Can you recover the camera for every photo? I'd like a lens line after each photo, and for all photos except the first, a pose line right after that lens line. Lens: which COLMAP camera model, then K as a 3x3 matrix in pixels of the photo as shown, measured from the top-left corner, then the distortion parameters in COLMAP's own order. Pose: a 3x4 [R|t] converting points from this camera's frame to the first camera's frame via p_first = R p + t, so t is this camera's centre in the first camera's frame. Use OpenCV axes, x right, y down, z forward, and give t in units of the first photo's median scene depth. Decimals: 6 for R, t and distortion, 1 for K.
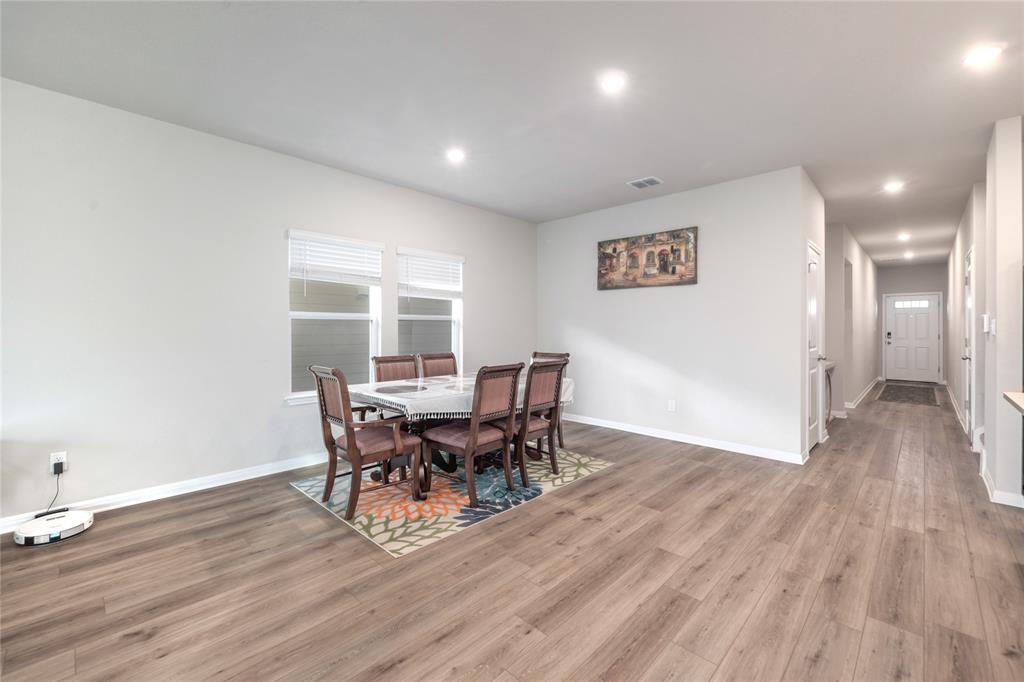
lens RADIAL K [[431.2, 0, 512.6], [0, 431.2, 326.6], [0, 0, 1]] dist [0.000855, -0.000041]
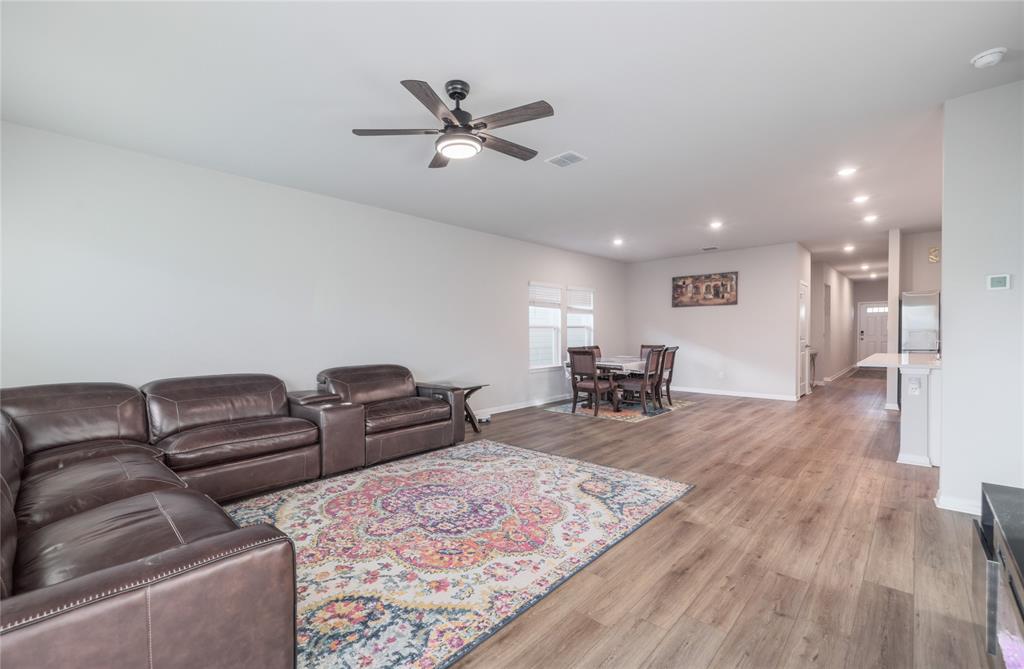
lens RADIAL K [[447.7, 0, 510.6], [0, 447.7, 347.0], [0, 0, 1]] dist [0.016252, 0.000060]
pose [[0.999592, -0.015017, 0.024283, -0.502235], [0.014135, 0.999249, 0.036065, -0.004956], [-0.024806, -0.035707, 0.999054, -0.752043]]
